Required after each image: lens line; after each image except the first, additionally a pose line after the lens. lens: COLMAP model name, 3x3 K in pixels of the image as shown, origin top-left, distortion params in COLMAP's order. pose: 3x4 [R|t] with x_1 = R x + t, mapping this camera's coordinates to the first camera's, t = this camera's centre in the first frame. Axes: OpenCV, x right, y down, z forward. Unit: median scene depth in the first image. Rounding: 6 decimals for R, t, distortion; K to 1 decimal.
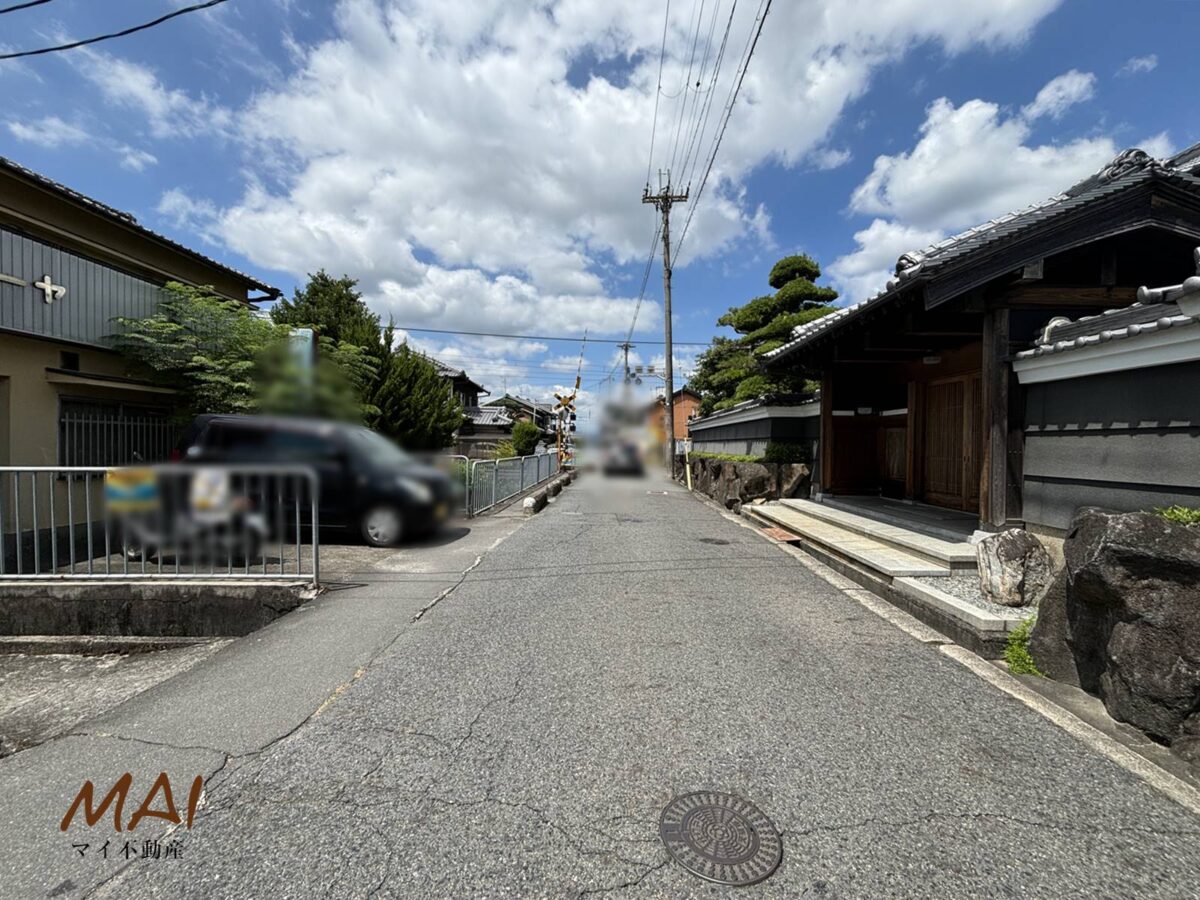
lens RADIAL K [[495.9, 0, 602.3], [0, 495.9, 452.6], [0, 0, 1]] dist [0.002310, 0.000821]
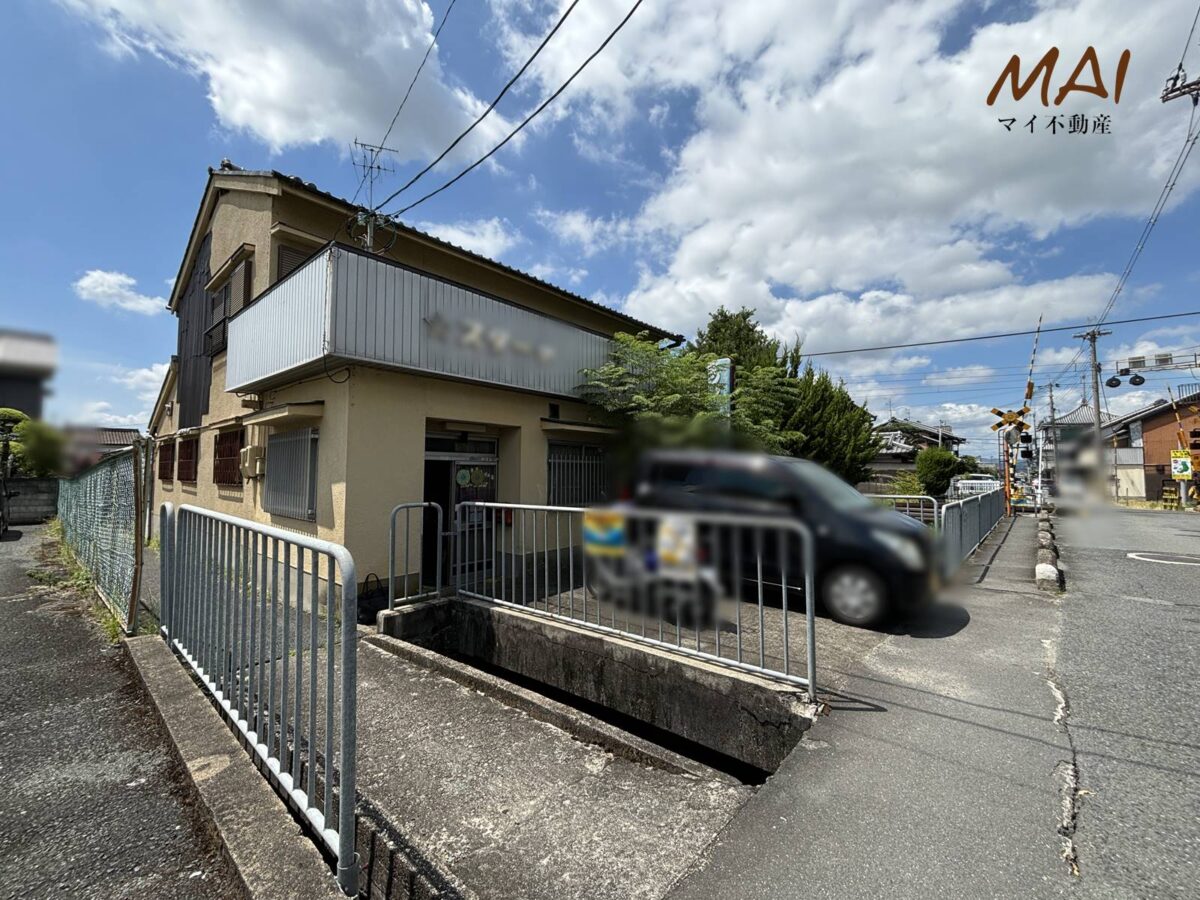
lens RADIAL K [[495.9, 0, 602.3], [0, 495.9, 452.6], [0, 0, 1]] dist [0.002310, 0.000821]
pose [[0.759921, -0.035406, -0.649050, -0.296461], [-0.005780, 0.998108, -0.061215, -0.016932], [0.649990, 0.050270, 0.758279, 0.249446]]
